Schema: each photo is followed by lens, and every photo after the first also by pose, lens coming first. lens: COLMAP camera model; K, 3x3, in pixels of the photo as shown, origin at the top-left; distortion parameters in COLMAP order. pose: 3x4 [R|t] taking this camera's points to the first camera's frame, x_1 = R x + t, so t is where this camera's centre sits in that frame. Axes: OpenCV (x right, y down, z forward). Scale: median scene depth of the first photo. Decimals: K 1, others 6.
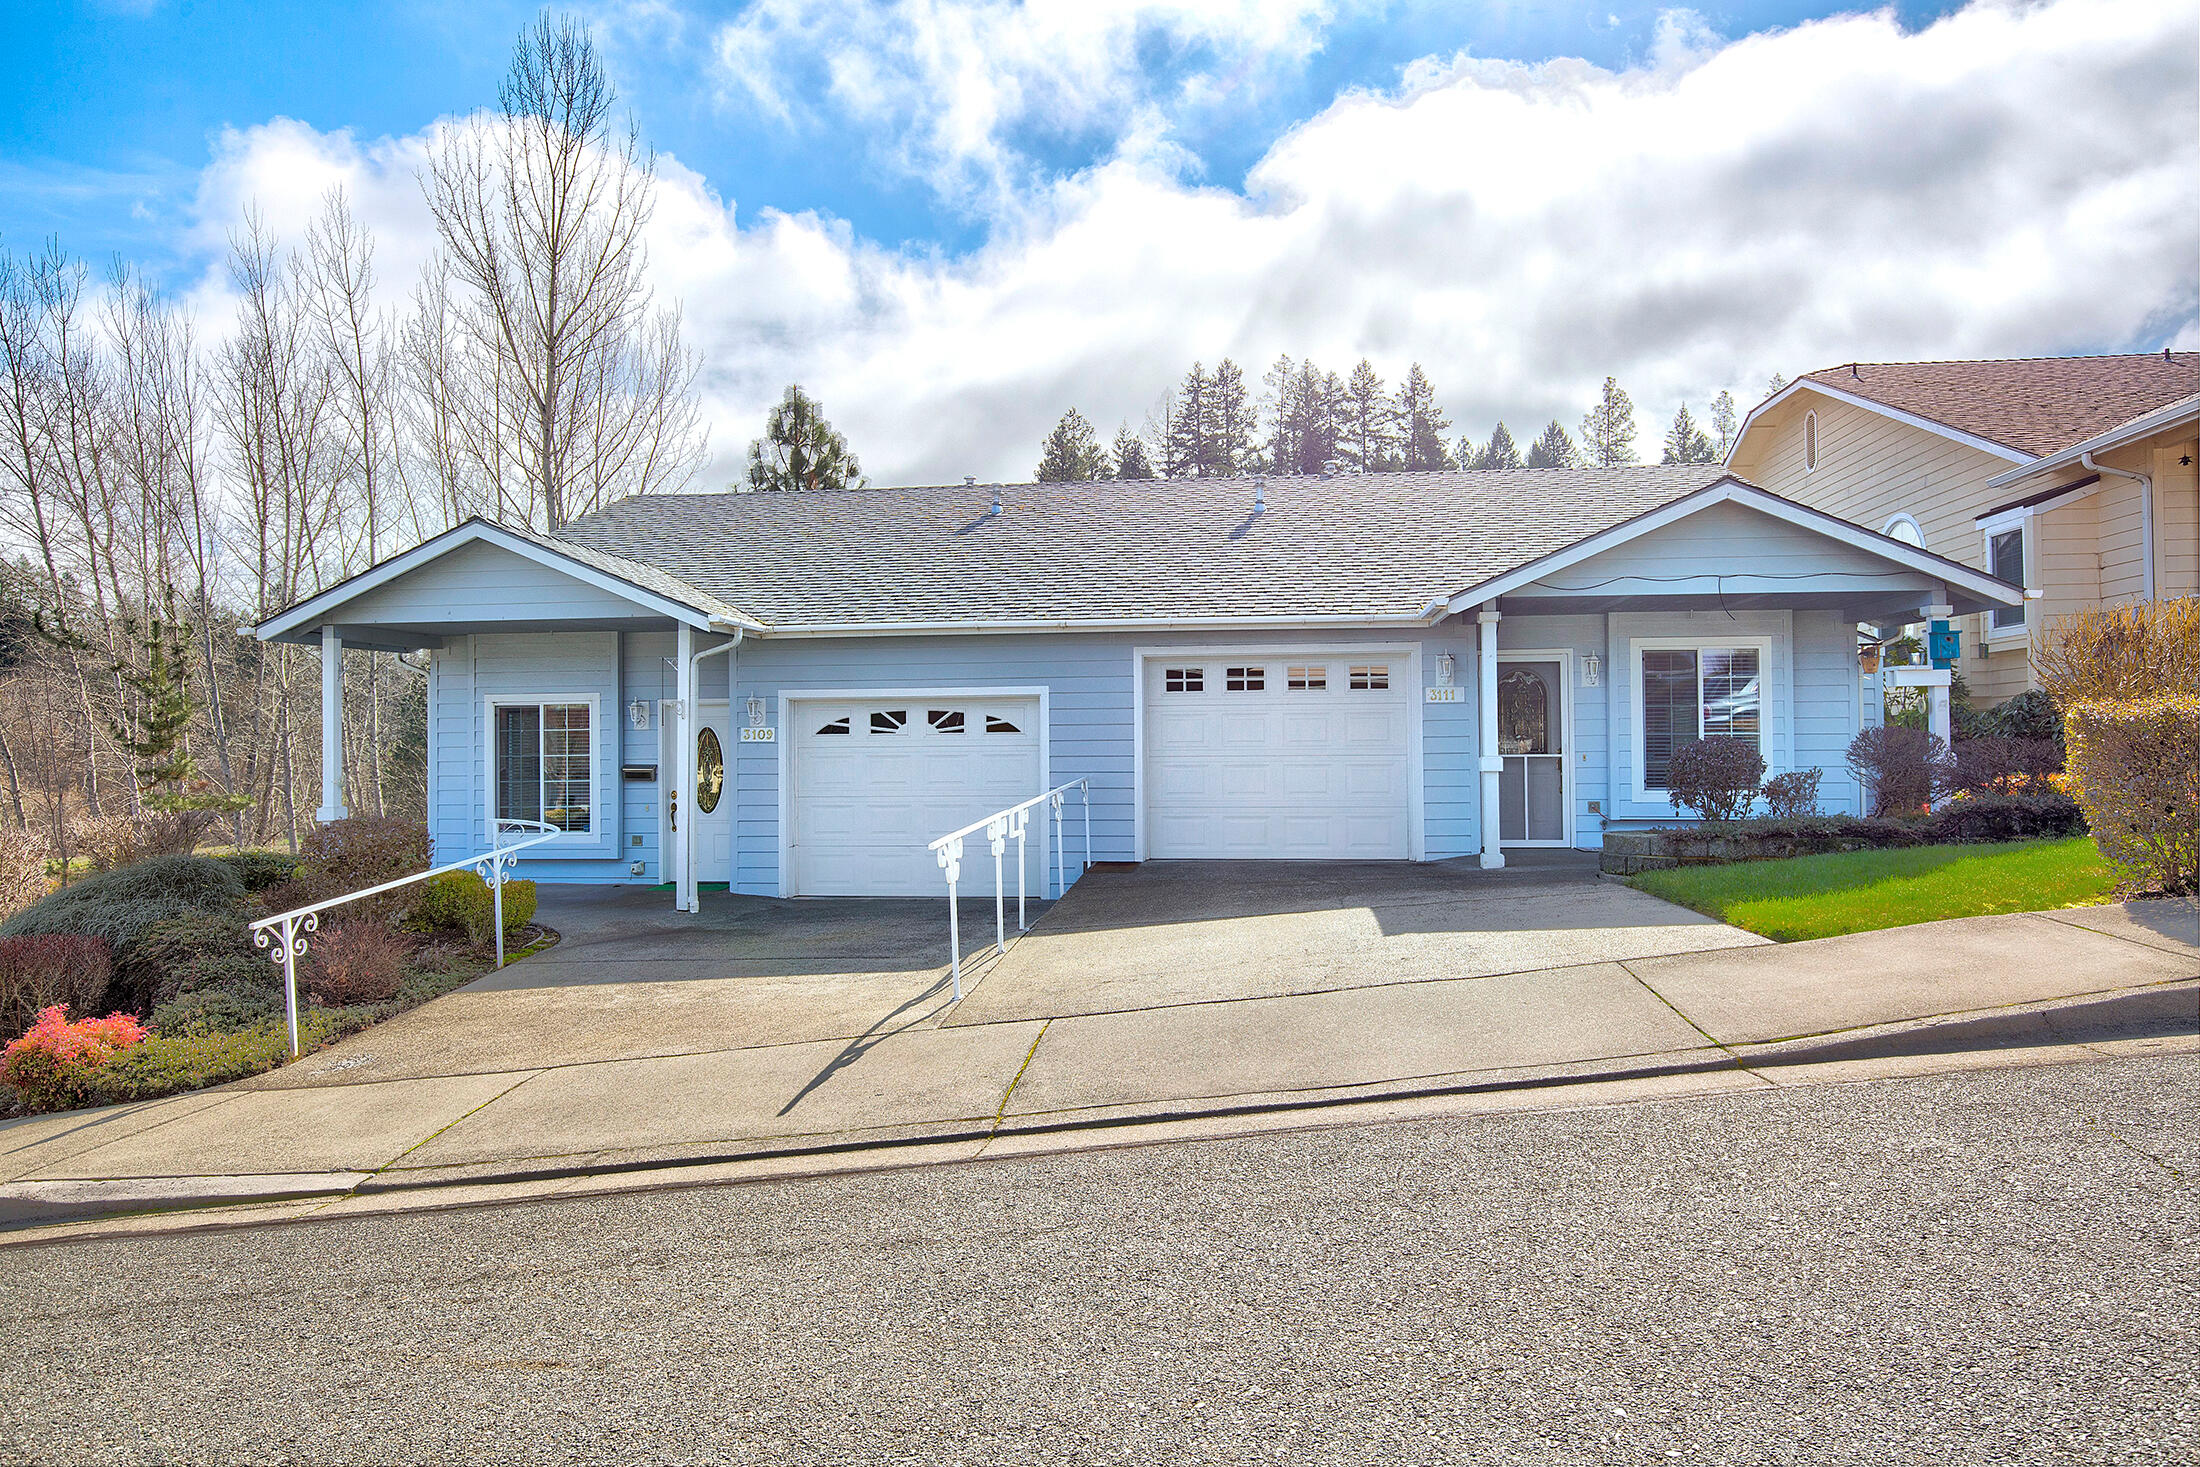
lens RADIAL K [[1313.8, 0, 1105.8], [0, 1313.8, 741.1], [0, 0, 1]] dist [-0.013134, -0.000195]
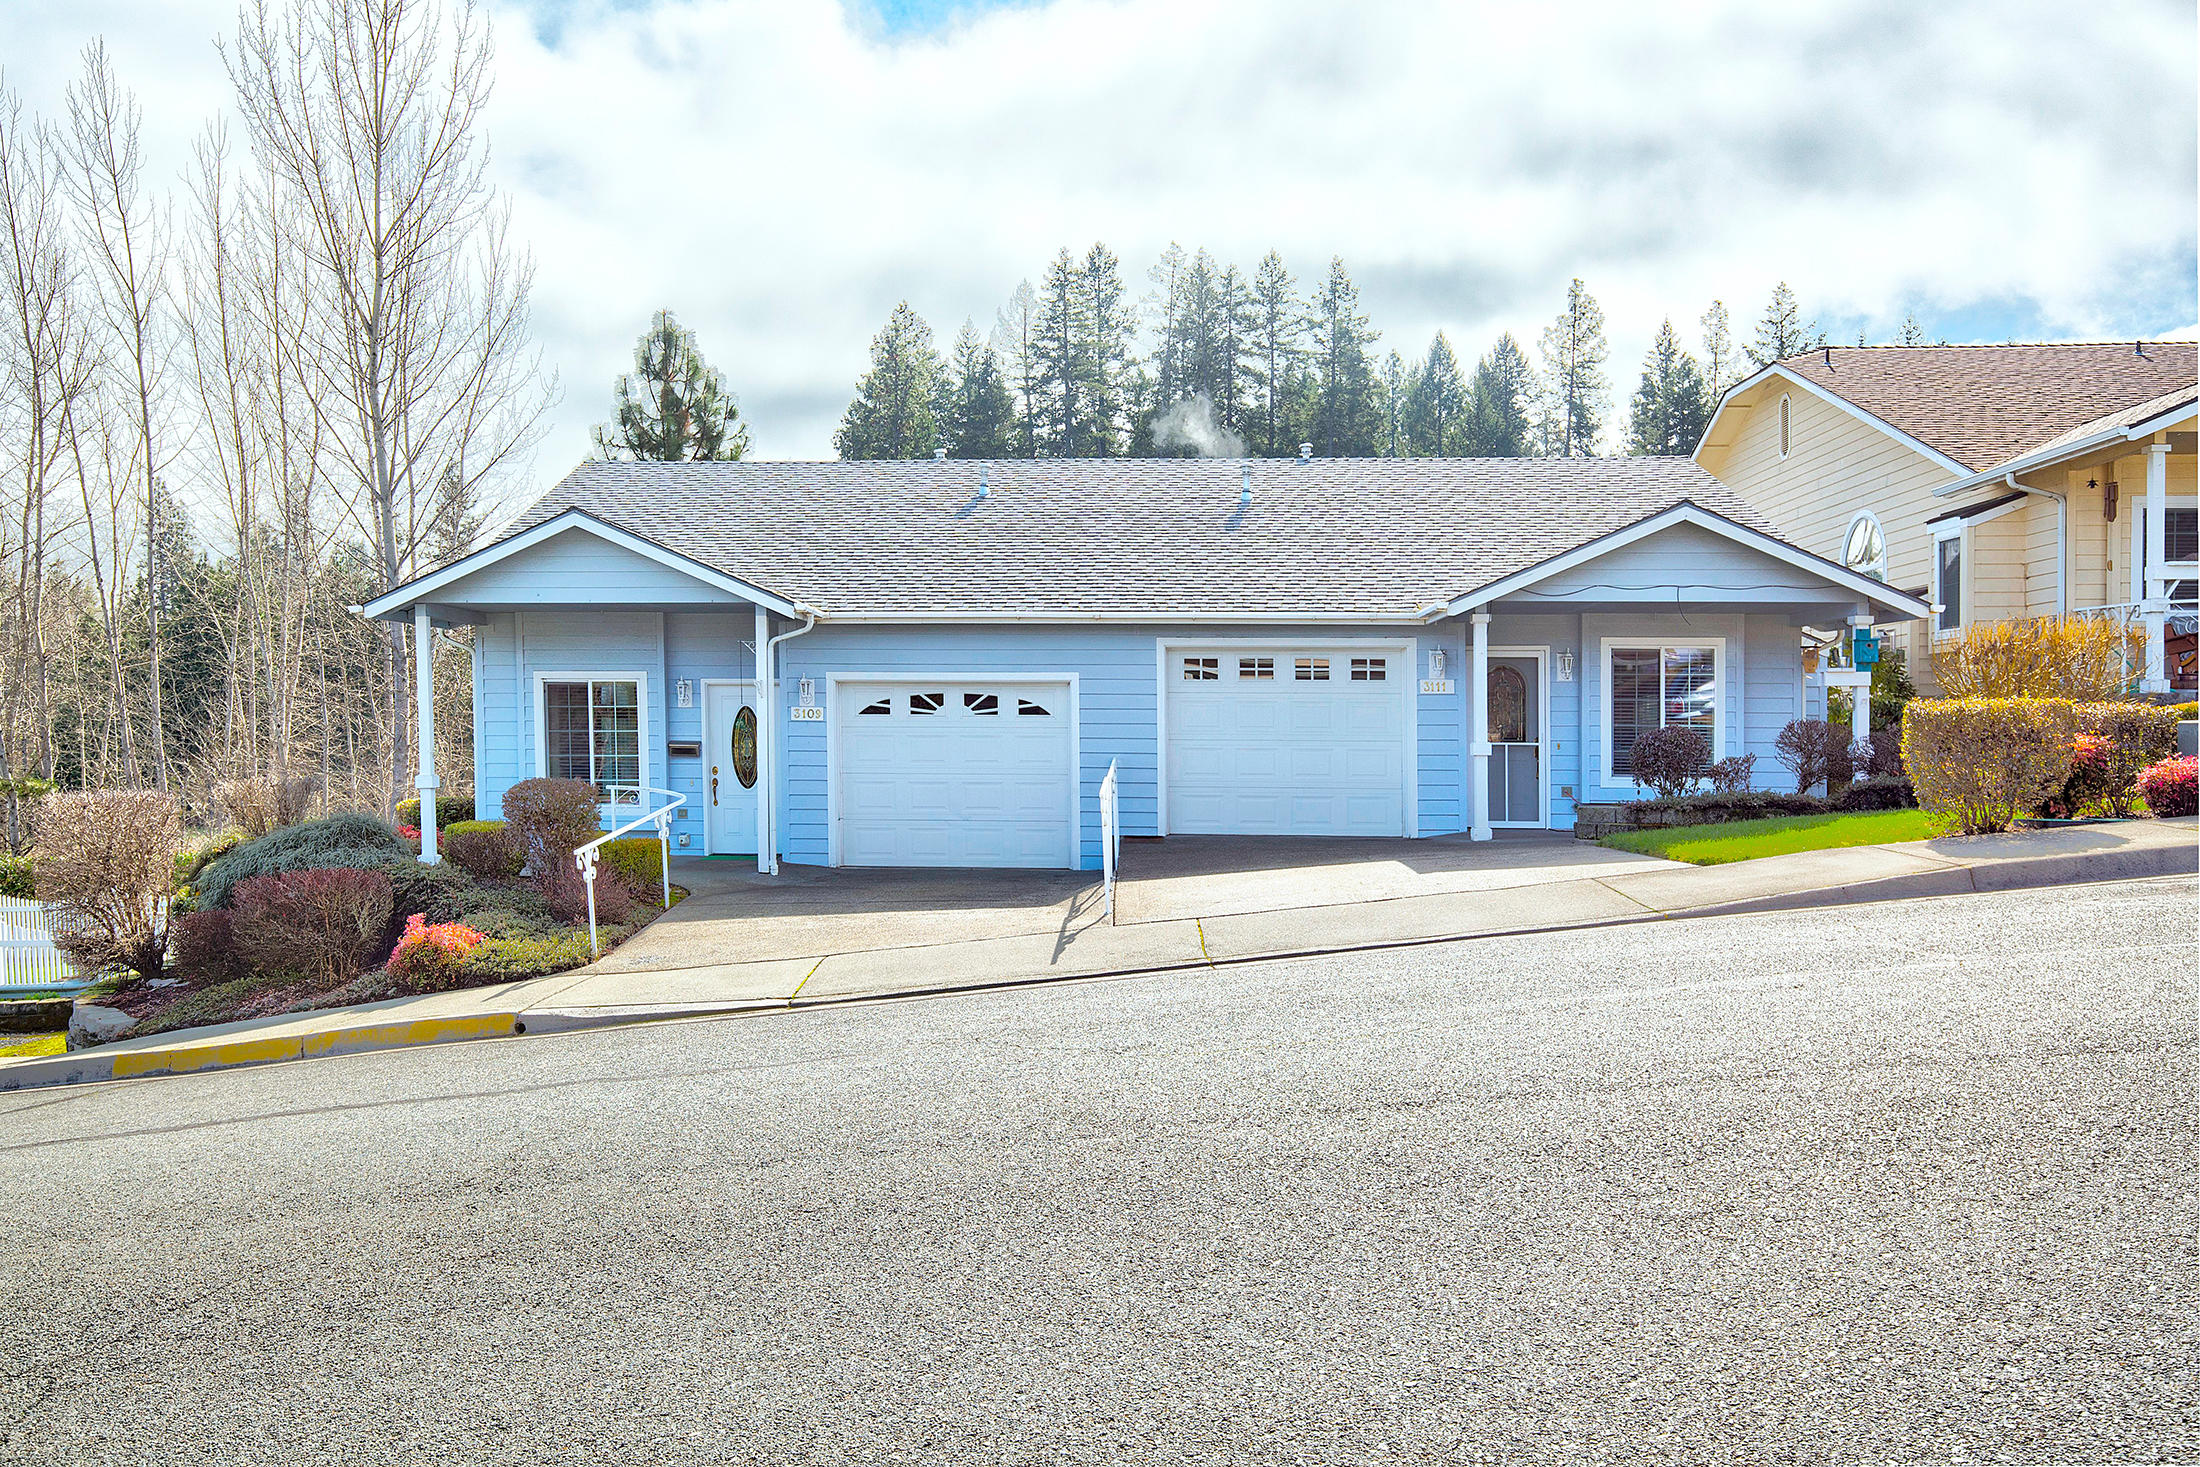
lens RADIAL K [[1814.9, 0, 1100.0], [0, 1814.9, 733.5], [0, 0, 1]] dist [0.002906, 0.001433]
pose [[0.993370, 0.013429, 0.114176, -0.190554], [-0.013071, 0.999907, -0.003882, 0.013199], [-0.114218, 0.002364, 0.993453, -0.465295]]
